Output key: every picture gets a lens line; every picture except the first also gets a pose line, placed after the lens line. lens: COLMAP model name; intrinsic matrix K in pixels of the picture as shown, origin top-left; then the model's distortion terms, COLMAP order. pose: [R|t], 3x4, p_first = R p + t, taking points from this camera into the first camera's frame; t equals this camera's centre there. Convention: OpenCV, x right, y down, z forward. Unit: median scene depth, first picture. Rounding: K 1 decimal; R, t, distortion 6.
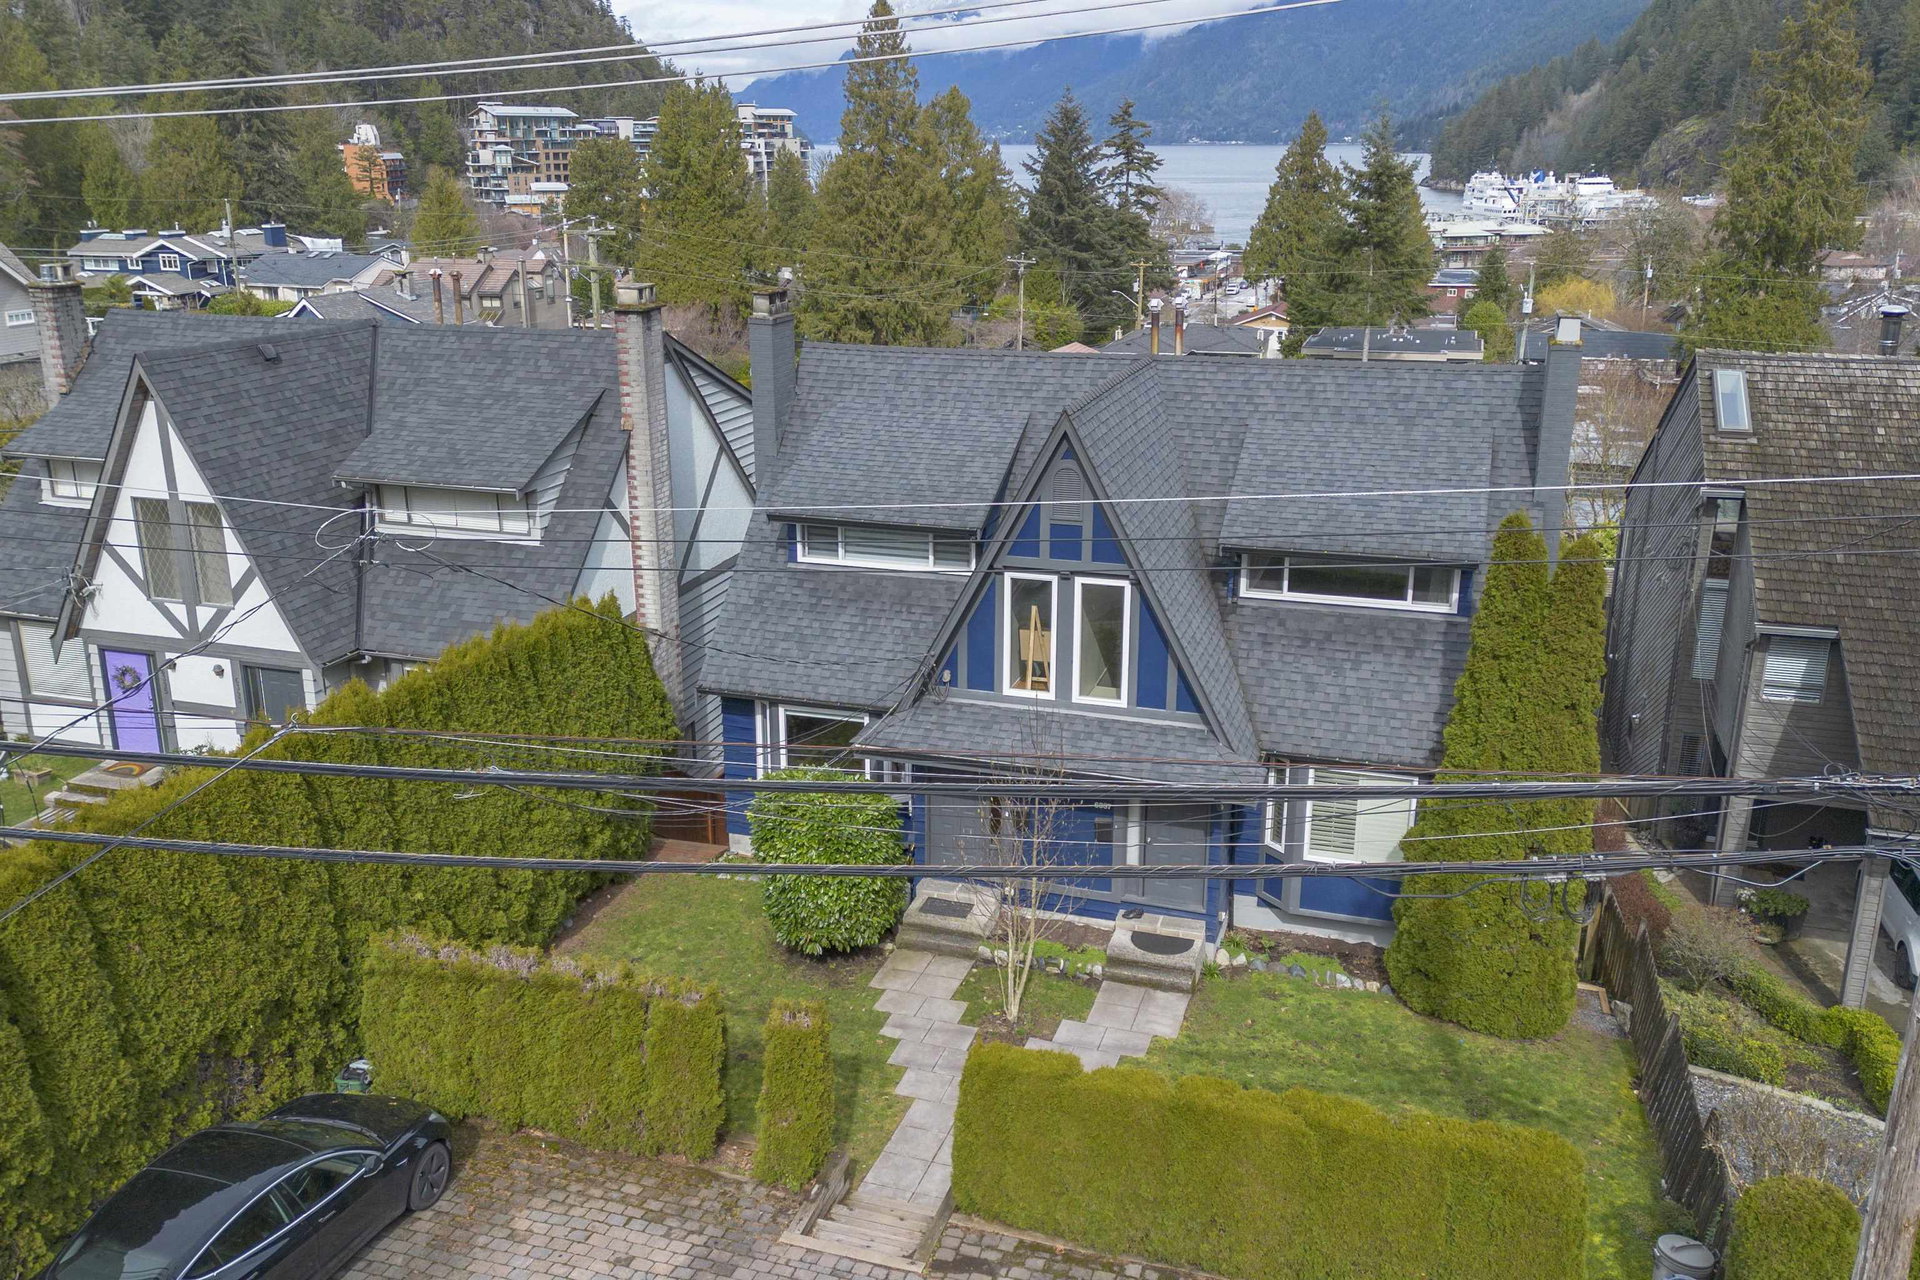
lens RADIAL K [[1602.6, 0, 930.1], [0, 1602.6, 628.2], [0, 0, 1]] dist [0.090753, -0.125016]
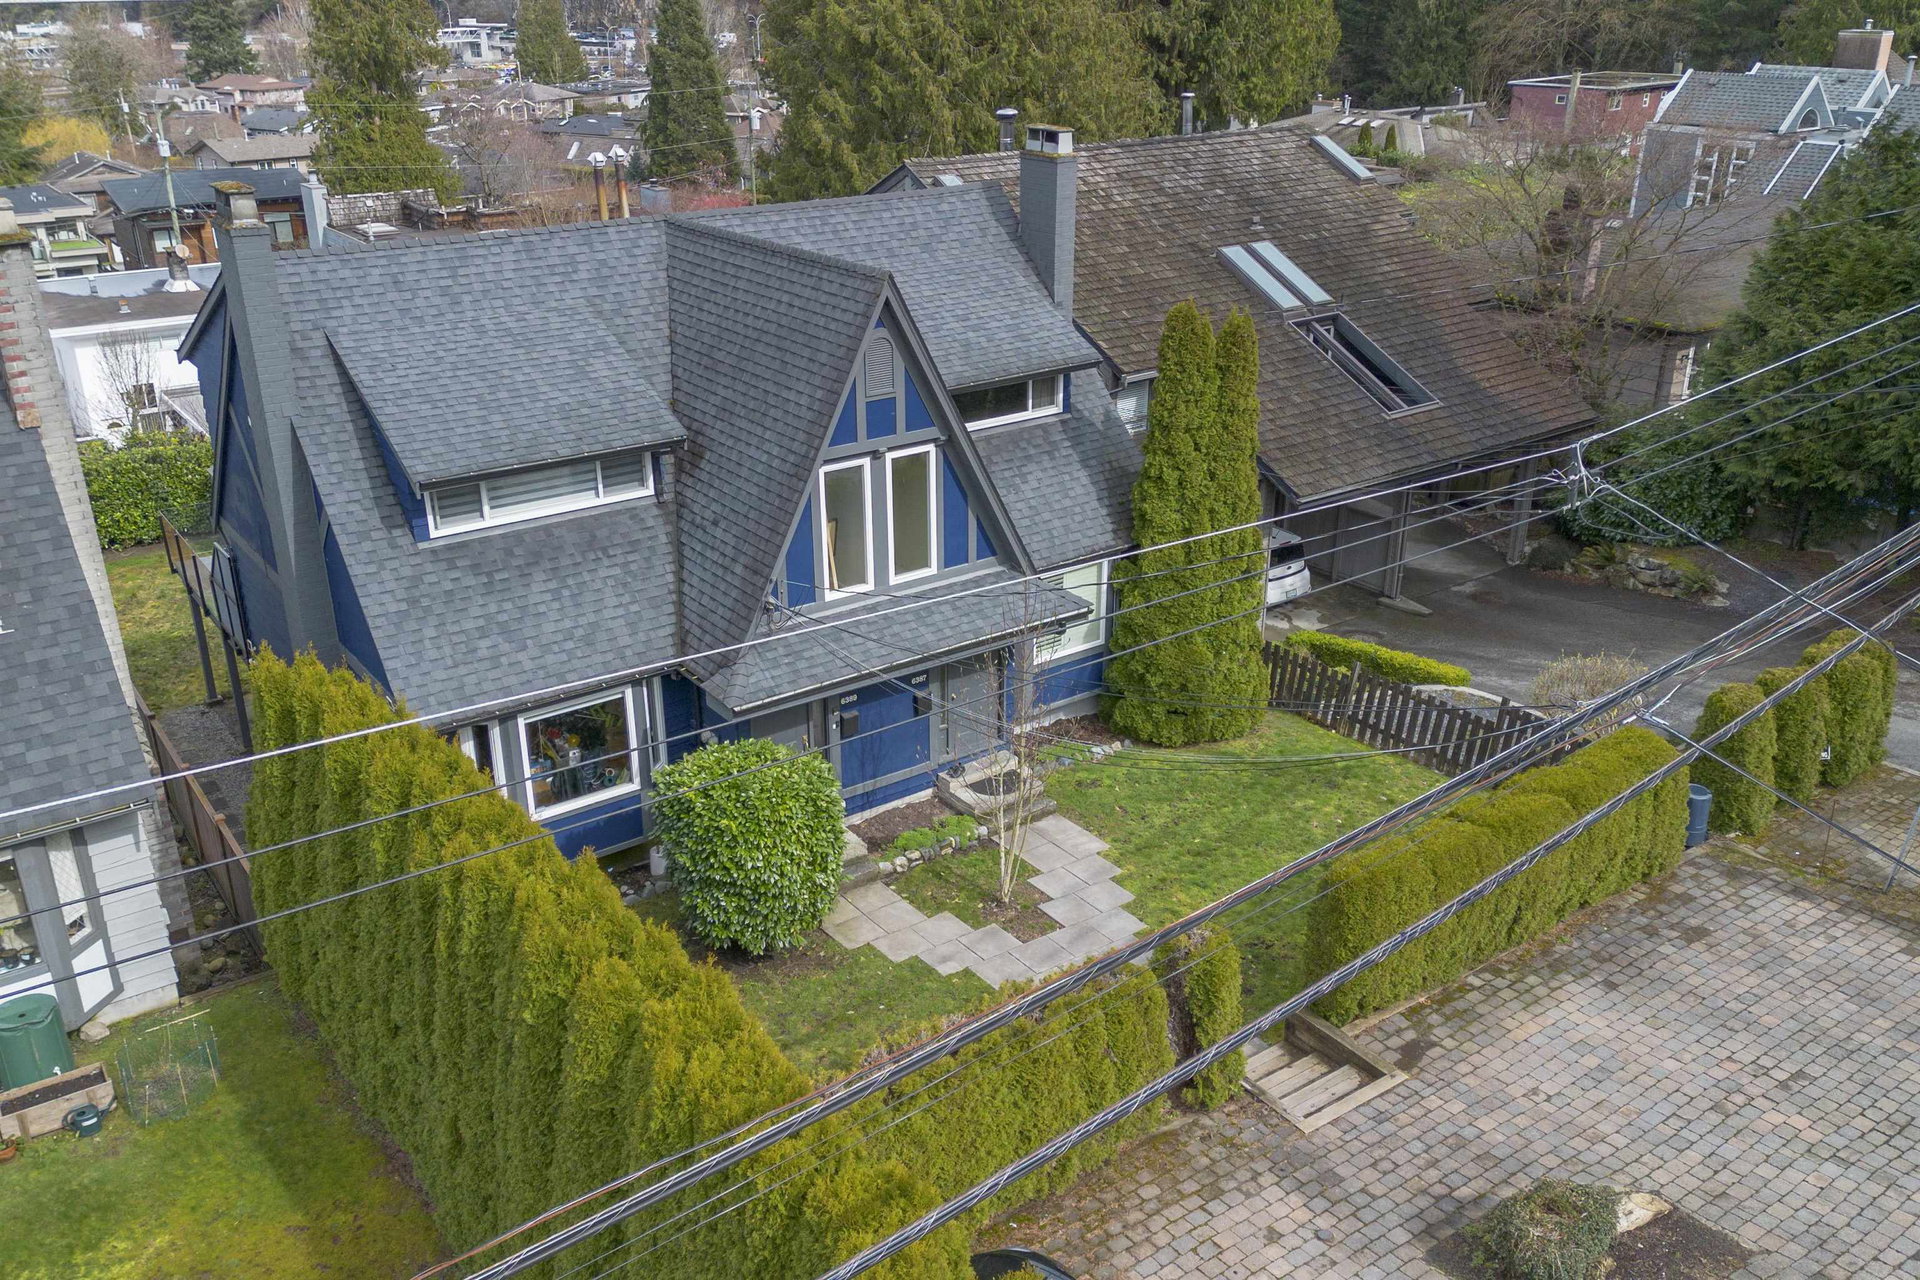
lens RADIAL K [[1602.6, 0, 930.1], [0, 1602.6, 628.2], [0, 0, 1]] dist [0.090753, -0.125016]
pose [[0.588238, -0.309585, 0.747083, -0.556312], [0.235829, 0.949337, 0.207710, -0.109764], [-0.773538, 0.054001, 0.631445, 0.345489]]
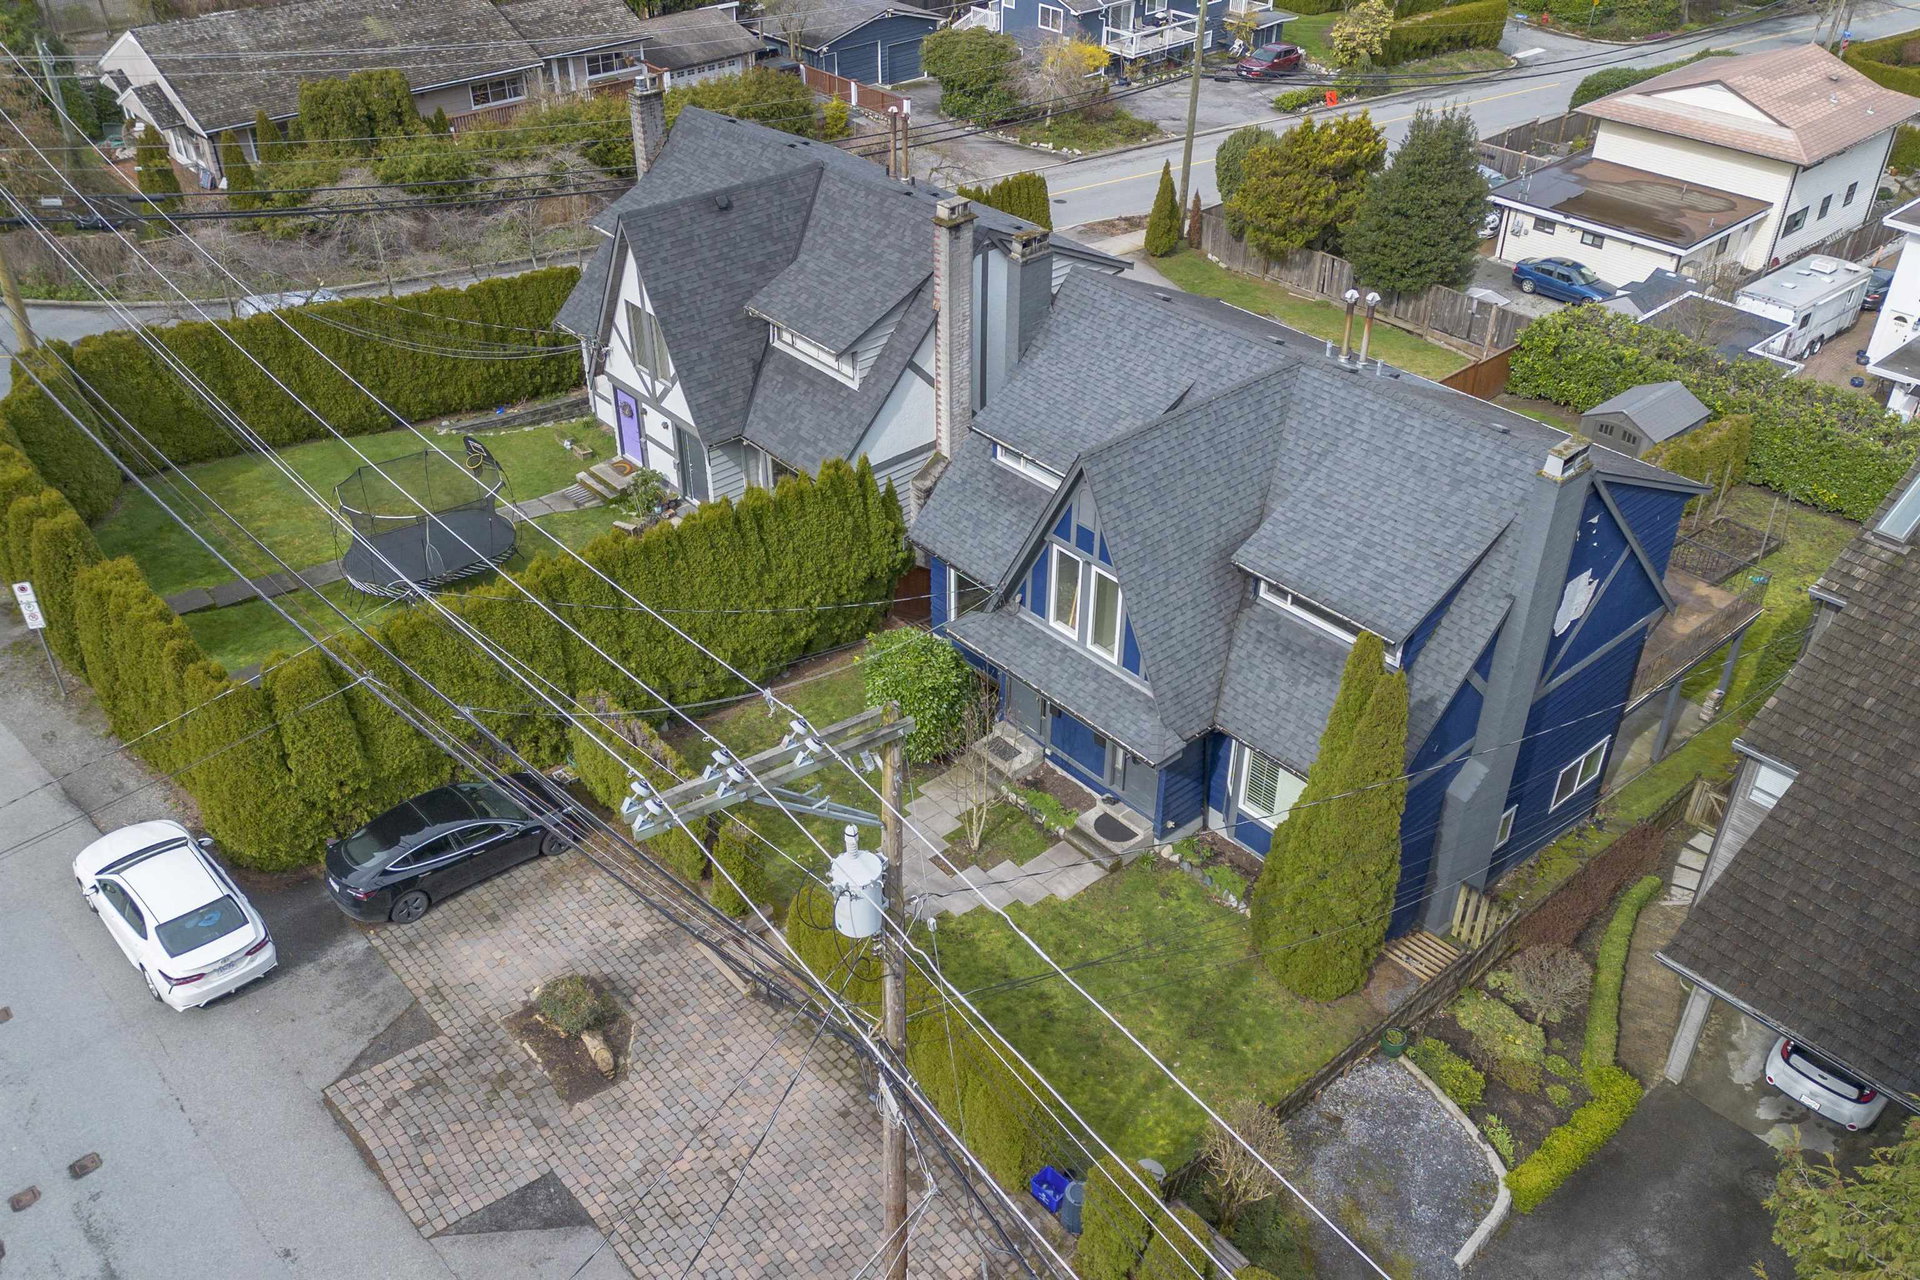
lens RADIAL K [[1602.6, 0, 930.1], [0, 1602.6, 628.2], [0, 0, 1]] dist [0.090753, -0.125016]
pose [[0.856527, 0.287836, -0.428383, 0.493608], [-0.145795, 0.931172, 0.334158, -0.358617], [0.495081, -0.223760, 0.839540, -0.167059]]
